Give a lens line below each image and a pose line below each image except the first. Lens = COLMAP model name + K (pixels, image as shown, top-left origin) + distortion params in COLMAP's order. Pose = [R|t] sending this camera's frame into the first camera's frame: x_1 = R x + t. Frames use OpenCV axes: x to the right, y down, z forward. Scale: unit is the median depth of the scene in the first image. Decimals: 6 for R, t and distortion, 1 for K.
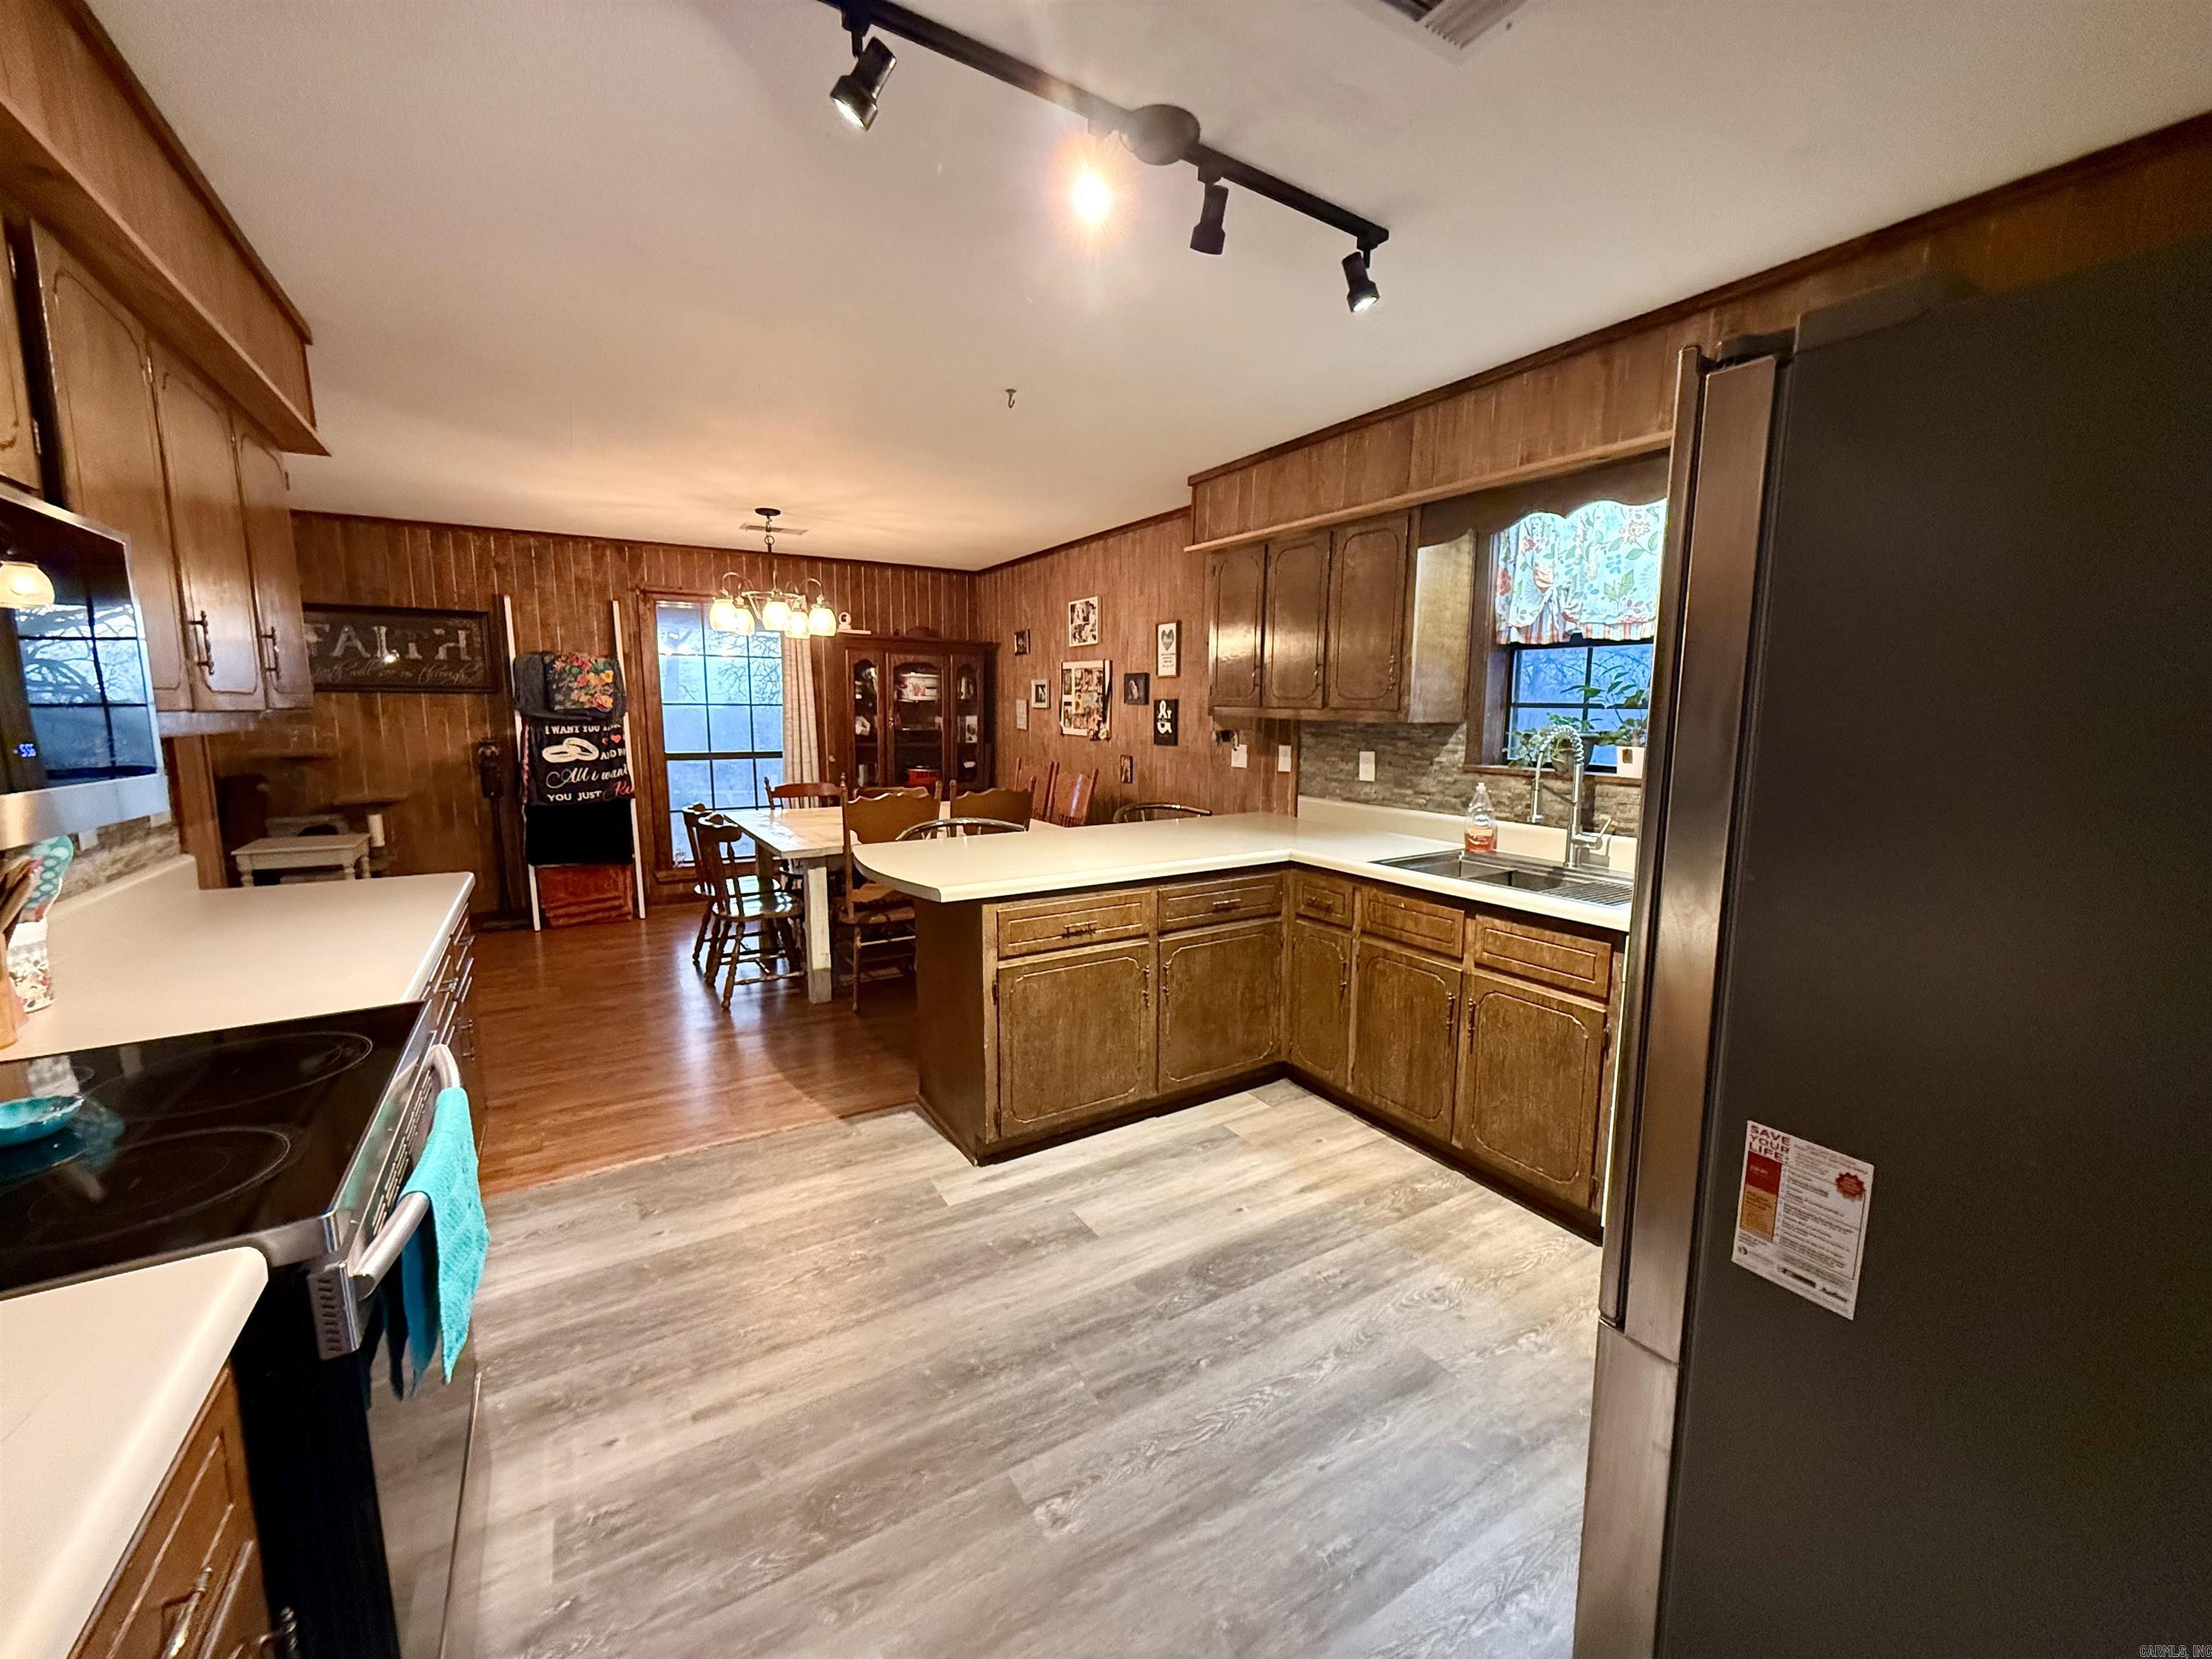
lens RADIAL K [[884.5, 0, 1112.1], [0, 884.5, 830.2], [0, 0, 1]] dist [-0.002850, 0.000437]
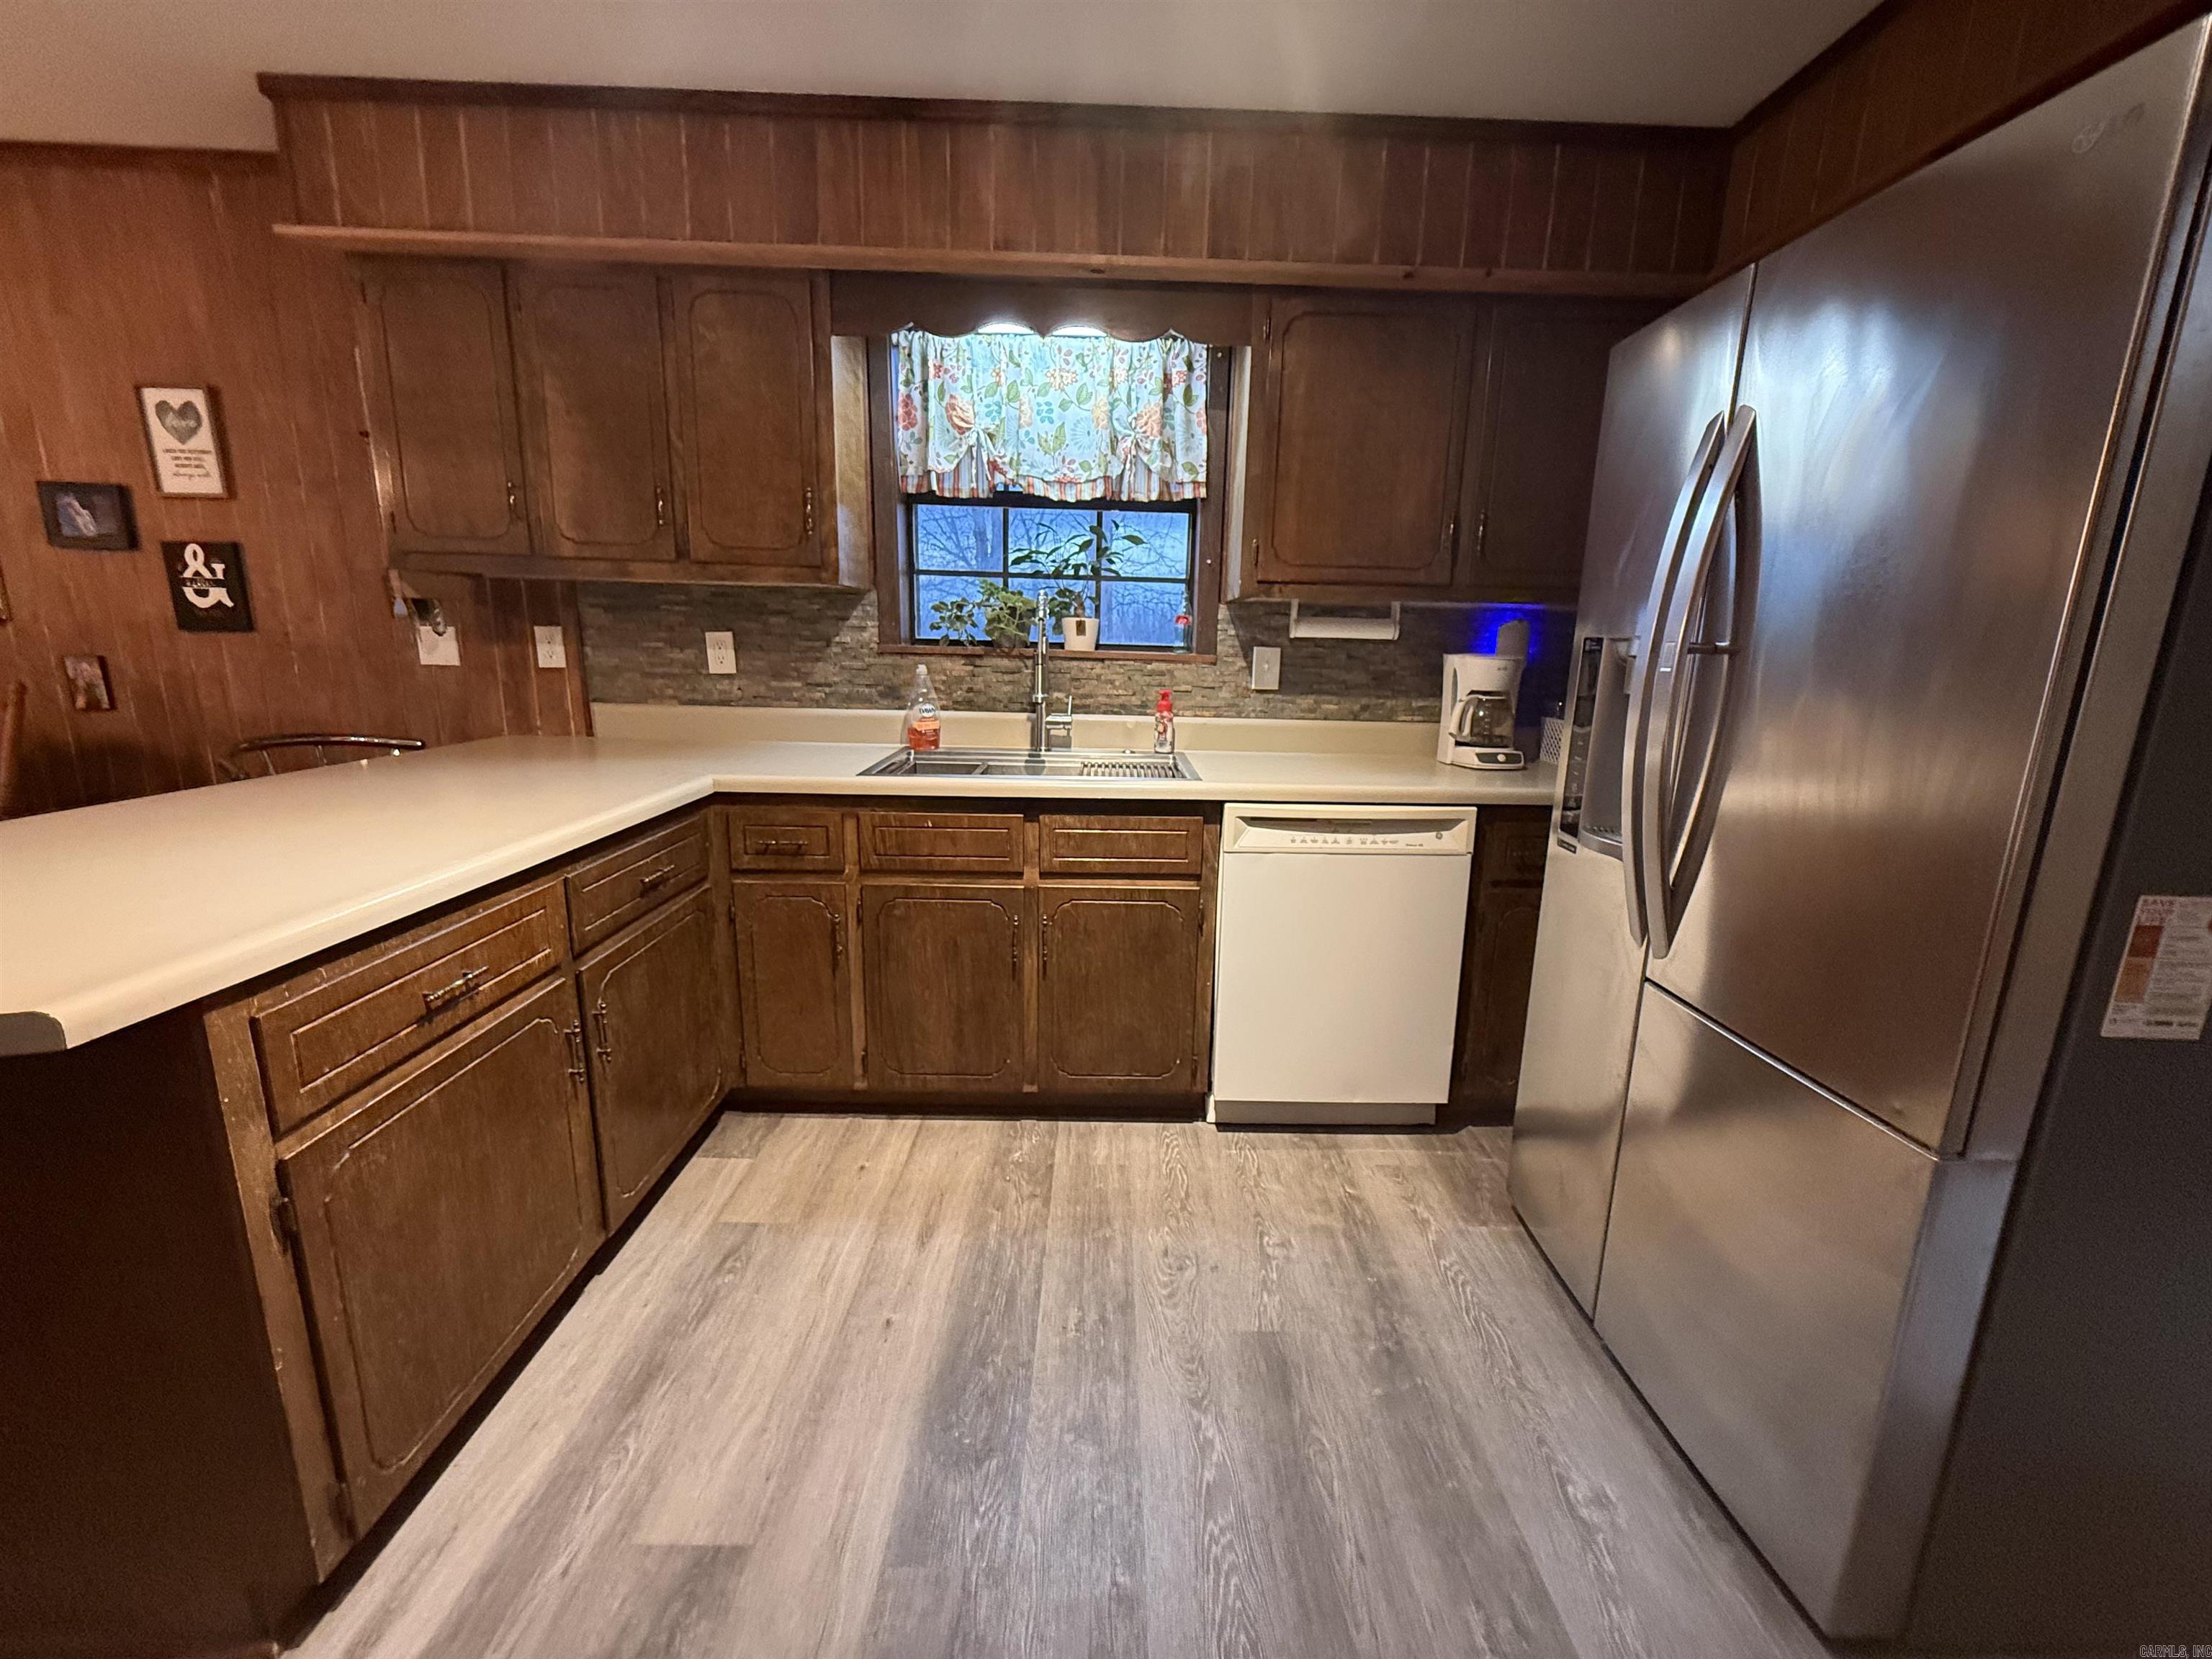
lens RADIAL K [[884.5, 0, 1125.0], [0, 884.5, 830.0], [0, 0, 1]] dist [-0.002850, 0.000437]
pose [[0.509188, -0.174867, 0.842703, -0.208567], [0.099000, 0.984543, 0.144481, -0.002538], [-0.854942, 0.009859, 0.518629, 0.428202]]
